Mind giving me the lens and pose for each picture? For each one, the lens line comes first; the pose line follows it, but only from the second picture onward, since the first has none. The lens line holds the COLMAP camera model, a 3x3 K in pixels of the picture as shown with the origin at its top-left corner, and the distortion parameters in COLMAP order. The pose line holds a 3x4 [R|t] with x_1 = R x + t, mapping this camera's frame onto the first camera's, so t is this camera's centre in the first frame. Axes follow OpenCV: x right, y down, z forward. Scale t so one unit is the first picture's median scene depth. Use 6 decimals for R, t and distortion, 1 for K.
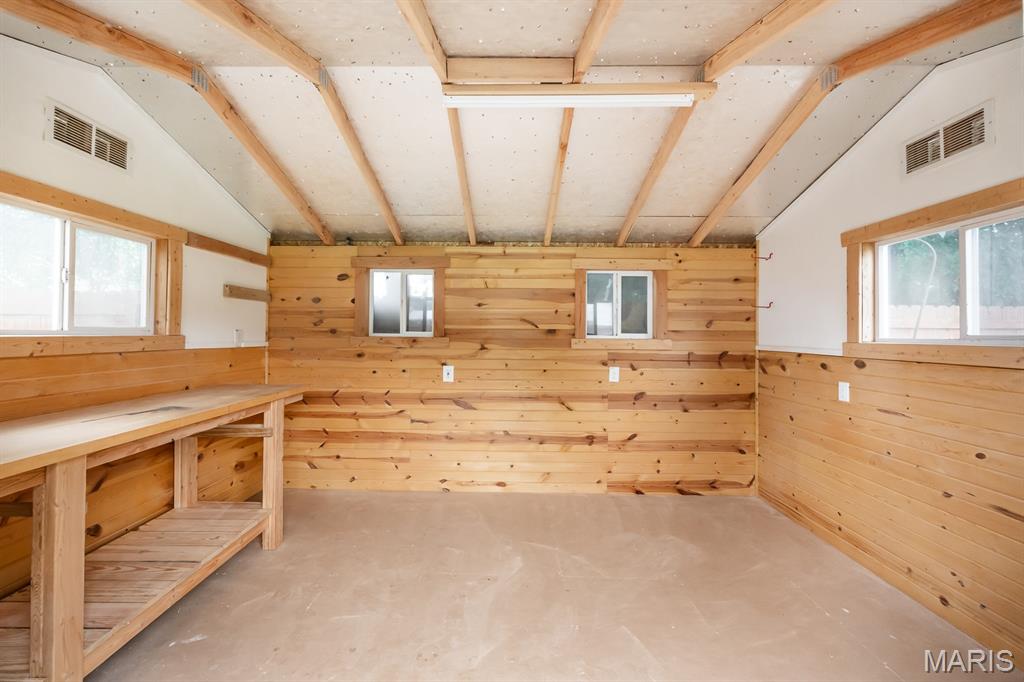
lens RADIAL K [[403.1, 0, 513.9], [0, 403.1, 335.6], [0, 0, 1]] dist [0.003245, 0.000466]
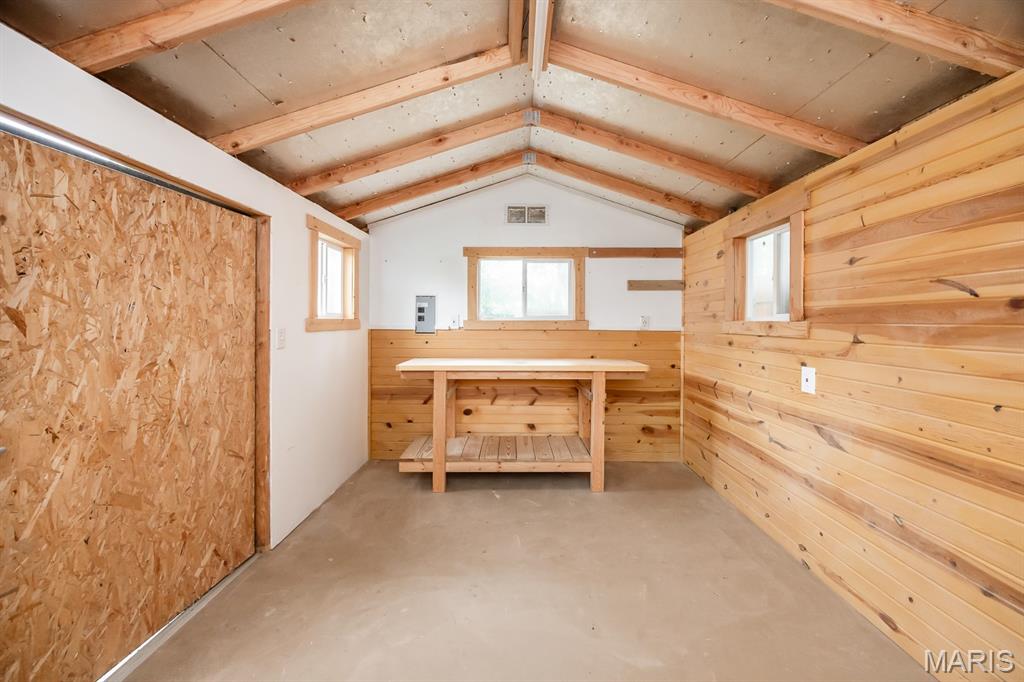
lens RADIAL K [[403.1, 0, 515.8], [0, 403.1, 330.9], [0, 0, 1]] dist [0.003245, 0.000466]
pose [[-0.001387, 0.015726, -0.999875, 0.460284], [-0.010479, 0.999821, 0.015740, 0.013703], [0.999944, 0.010499, -0.001222, 0.549981]]
